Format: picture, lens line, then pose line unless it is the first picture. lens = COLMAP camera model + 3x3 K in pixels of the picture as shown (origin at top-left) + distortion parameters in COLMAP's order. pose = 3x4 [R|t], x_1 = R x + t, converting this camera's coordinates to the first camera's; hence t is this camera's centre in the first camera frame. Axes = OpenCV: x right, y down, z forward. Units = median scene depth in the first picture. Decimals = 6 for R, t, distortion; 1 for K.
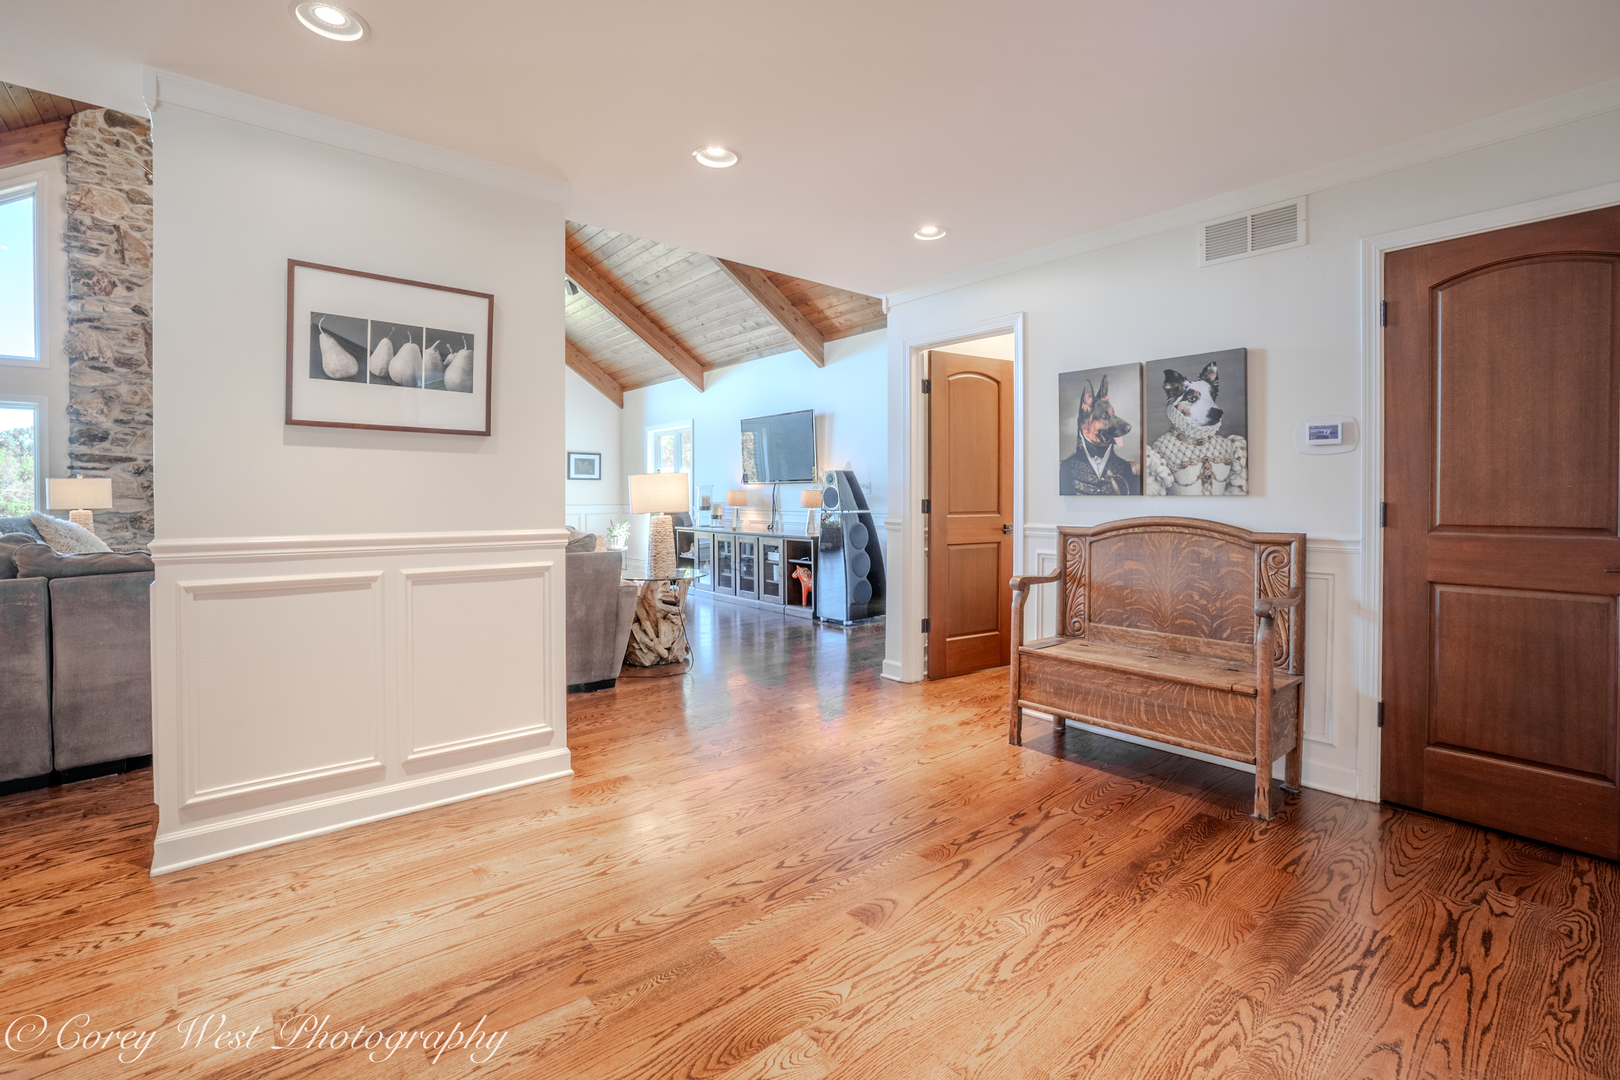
lens RADIAL K [[710.3, 0, 814.3], [0, 710.3, 498.3], [0, 0, 1]] dist [-0.021730, 0.001470]
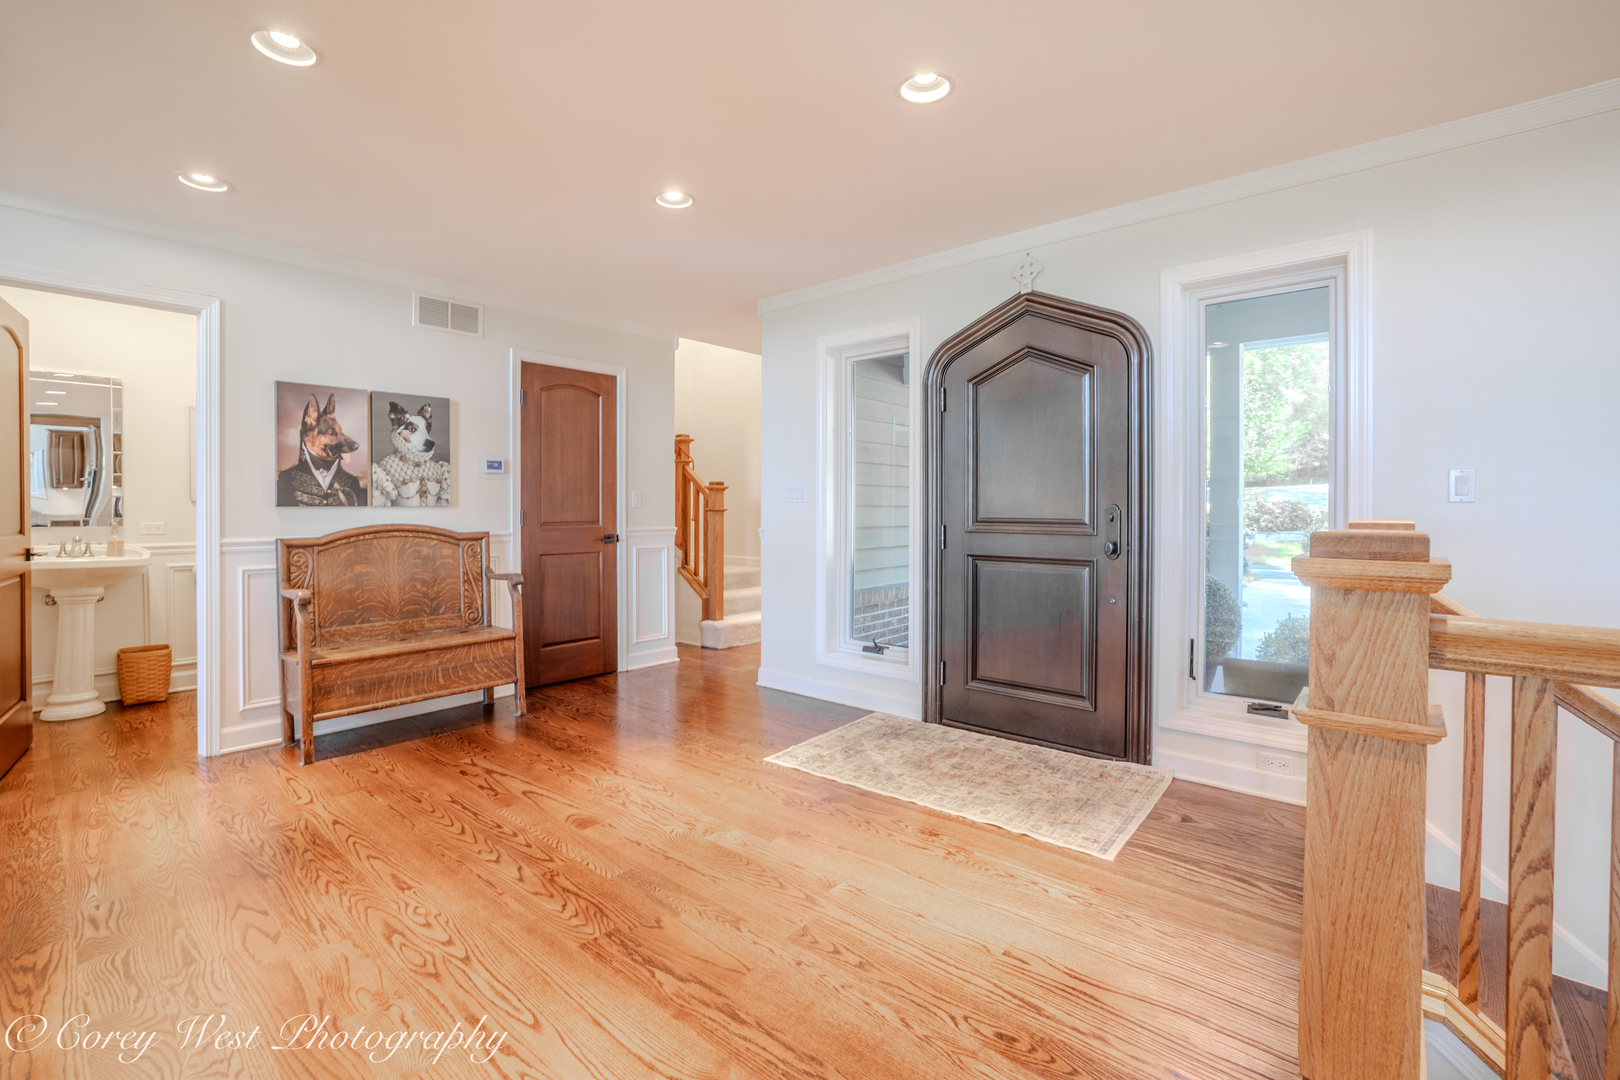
lens RADIAL K [[710.3, 0, 805.1], [0, 710.3, 510.1], [0, 0, 1]] dist [-0.021730, 0.001470]
pose [[-0.148283, -0.006202, 0.988926, -0.816574], [0.007844, 0.999941, 0.007447, -0.001298], [-0.988914, 0.008862, -0.148226, 0.499474]]
